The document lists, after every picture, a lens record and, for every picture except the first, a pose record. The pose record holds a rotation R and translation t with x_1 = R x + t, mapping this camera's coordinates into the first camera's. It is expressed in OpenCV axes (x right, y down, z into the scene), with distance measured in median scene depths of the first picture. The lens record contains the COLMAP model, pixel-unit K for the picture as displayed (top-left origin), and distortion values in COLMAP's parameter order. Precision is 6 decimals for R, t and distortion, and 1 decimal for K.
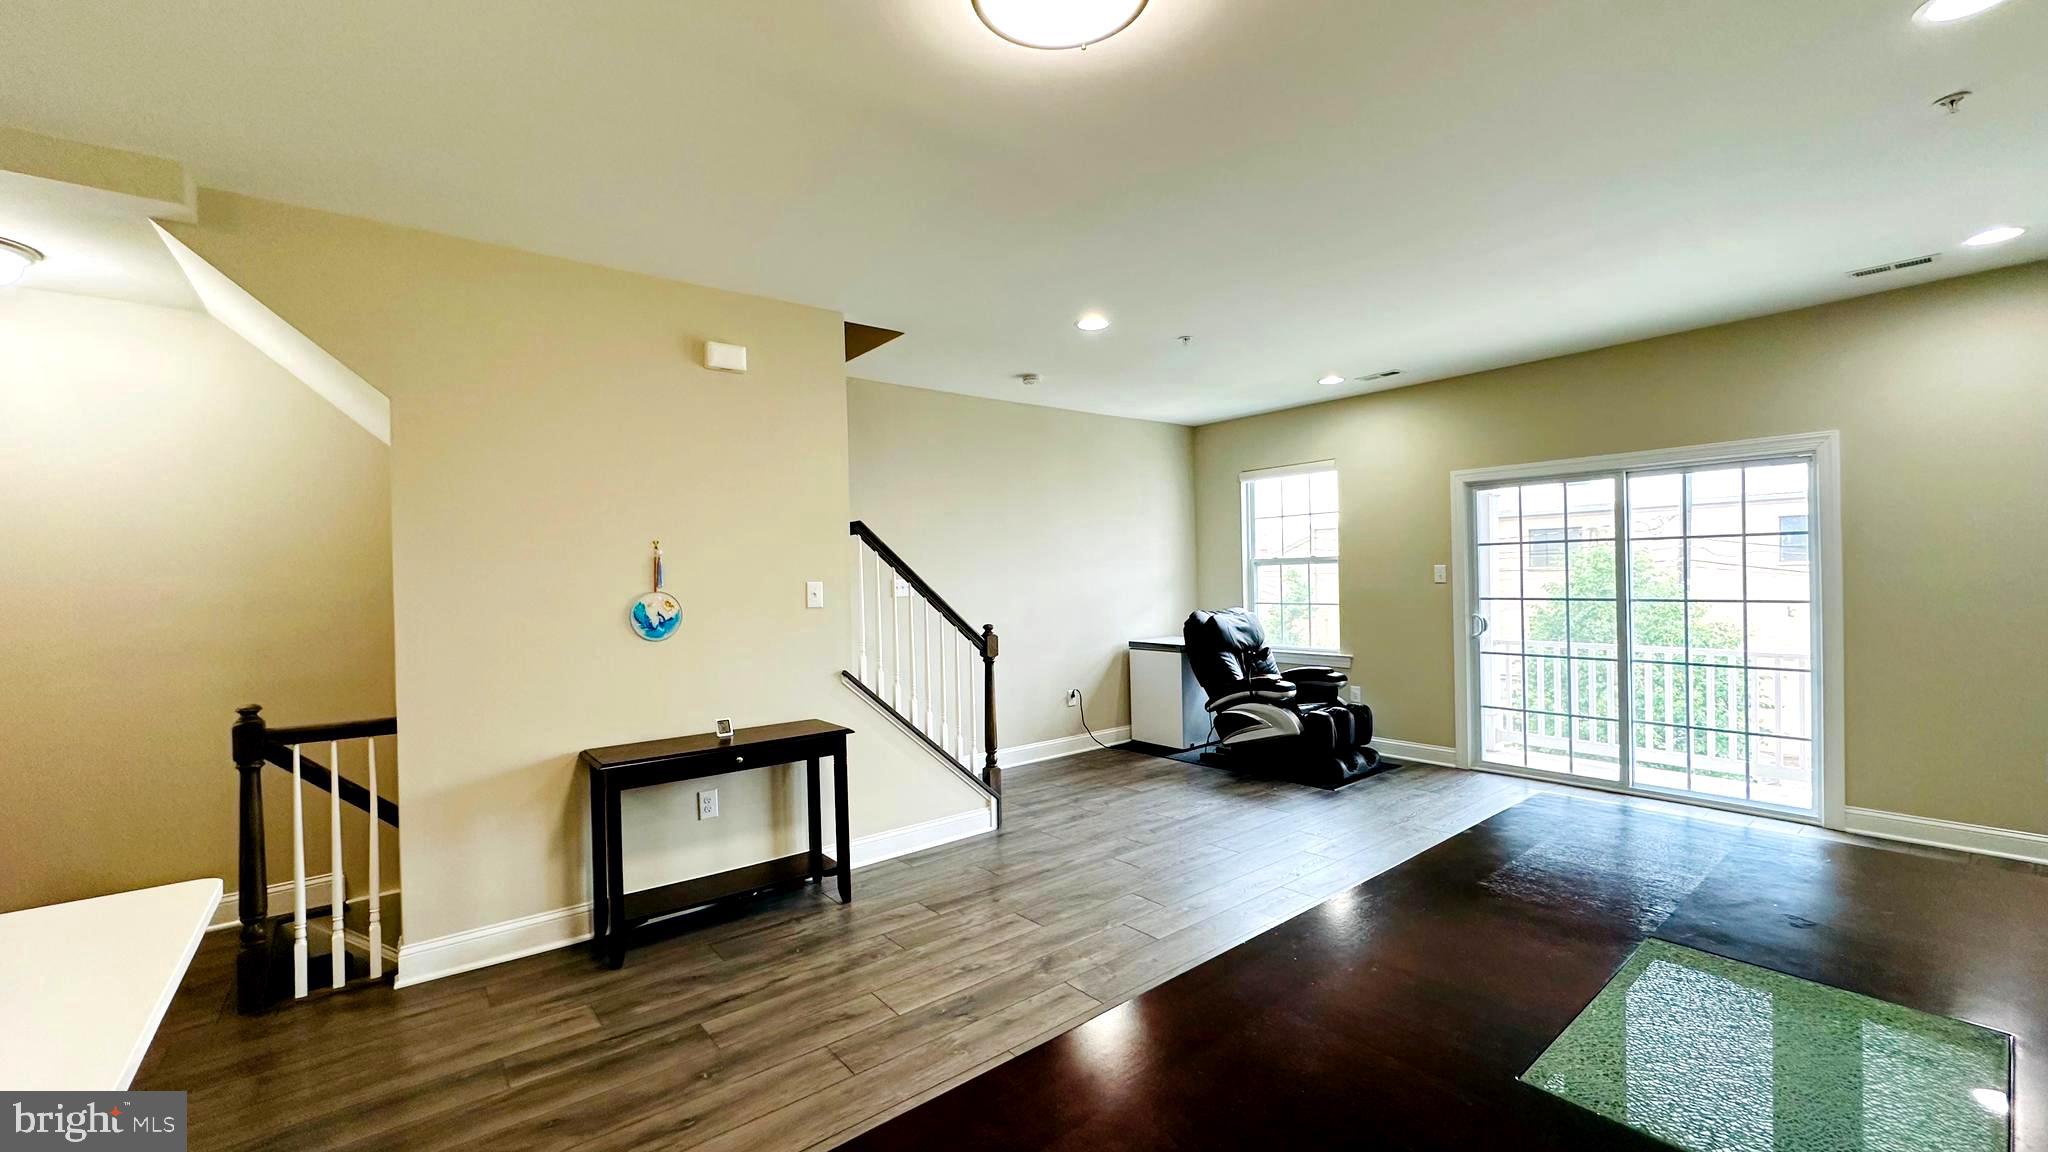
lens RADIAL K [[815.0, 0, 1024.7], [0, 815.0, 575.1], [0, 0, 1]] dist [-0.004413, 0.000954]
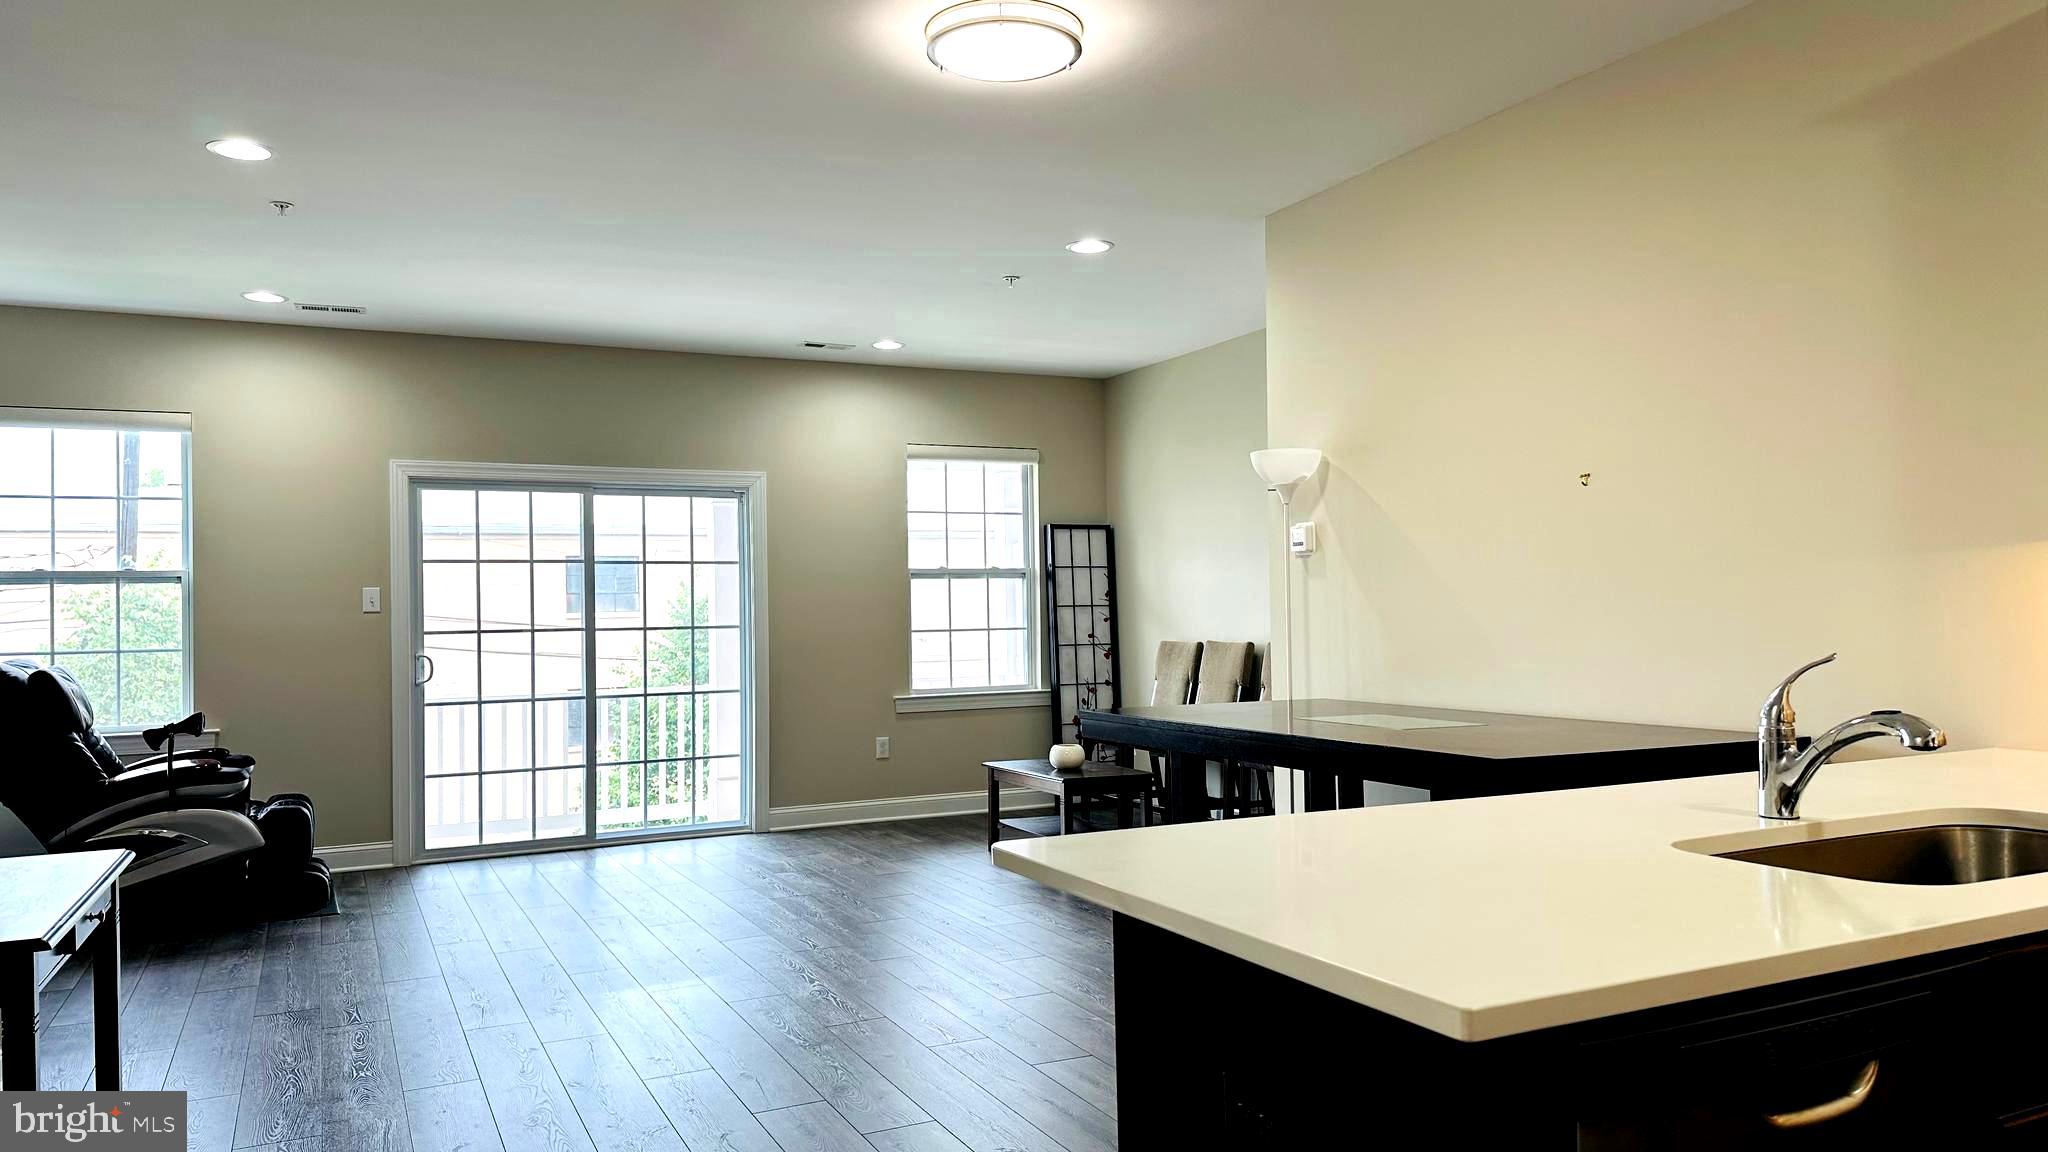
lens RADIAL K [[1418.3, 0, 1025.9], [0, 1418.3, 584.6], [0, 0, 1]] dist [0.078366, -0.093612]
pose [[0.217722, 0.035846, 0.975352, -0.804565], [0.012680, 0.999137, -0.039551, 0.056914], [-0.975928, 0.020978, 0.217079, 0.219030]]
